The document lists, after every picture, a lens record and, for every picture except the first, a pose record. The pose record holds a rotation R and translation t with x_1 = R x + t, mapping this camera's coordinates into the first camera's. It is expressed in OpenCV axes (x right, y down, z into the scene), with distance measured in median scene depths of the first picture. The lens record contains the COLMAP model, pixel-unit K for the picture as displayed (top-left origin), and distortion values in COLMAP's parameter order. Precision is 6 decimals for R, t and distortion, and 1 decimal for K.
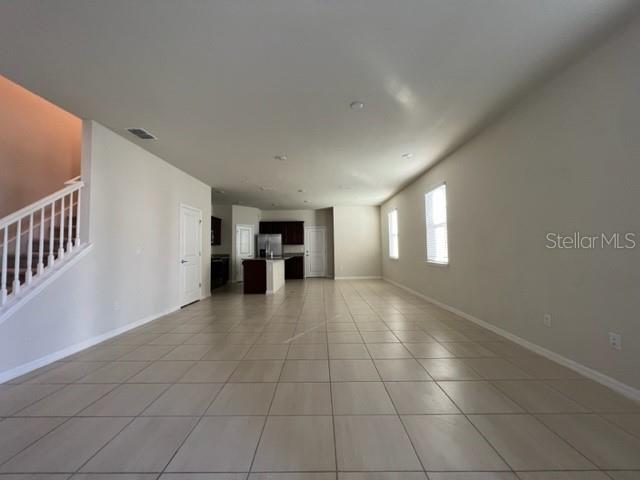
lens RADIAL K [[255.6, 0, 319.1], [0, 255.6, 239.2], [0, 0, 1]] dist [0.002290, -0.000422]
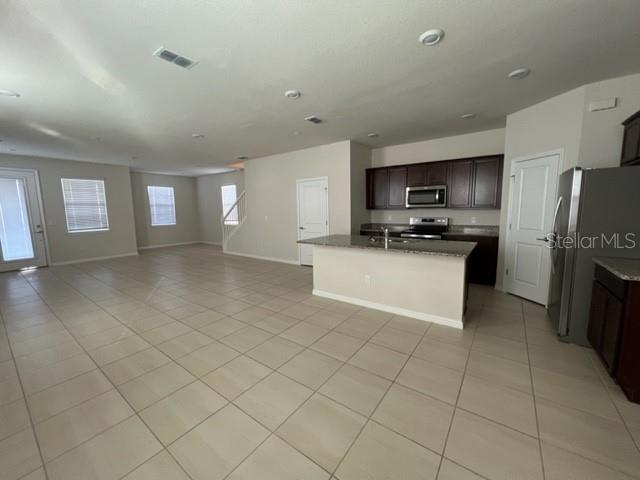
lens RADIAL K [[255.6, 0, 319.0], [0, 255.6, 237.9], [0, 0, 1]] dist [0.002290, -0.000422]
pose [[-0.588876, 0.117981, -0.799566, 0.227311], [0.059138, 0.992926, 0.102958, 0.008336], [0.806057, 0.013344, -0.591687, 1.039613]]
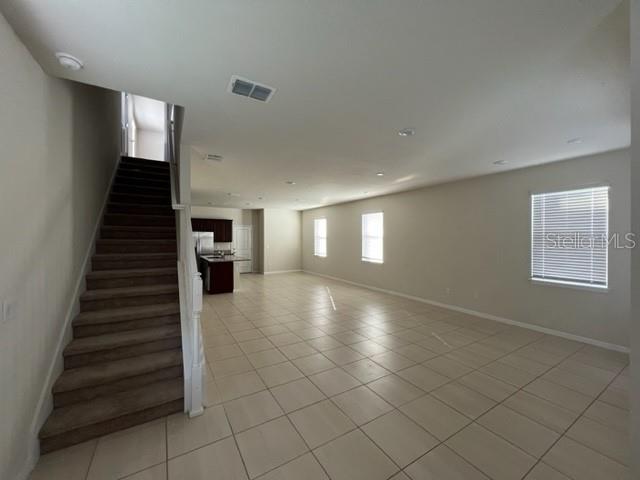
lens RADIAL K [[255.6, 0, 318.6], [0, 255.6, 240.8], [0, 0, 1]] dist [0.002290, -0.000422]
pose [[0.852570, 0.010419, 0.522509, -0.352939], [-0.037479, 0.998446, 0.041244, -0.047777], [-0.521267, -0.054747, 0.851636, -0.076630]]
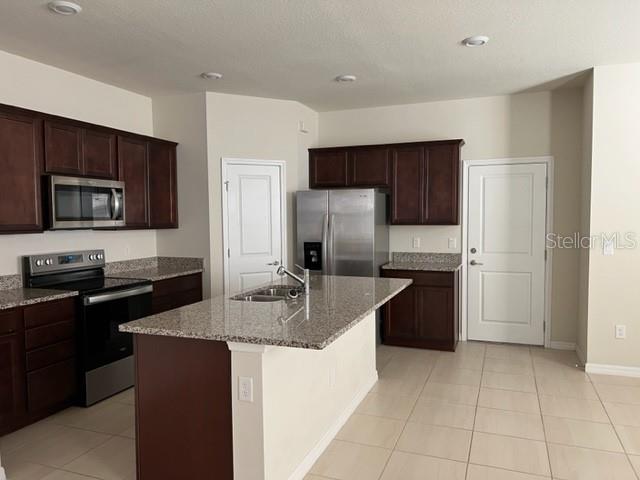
lens RADIAL K [[477.9, 0, 319.9], [0, 477.9, 243.7], [0, 0, 1]] dist [0.057940, -0.055381]
pose [[0.932310, 0.028411, -0.360542, -0.014939], [0.009926, 0.994524, 0.104035, -0.017196], [0.361524, -0.100571, 0.926923, 0.536646]]
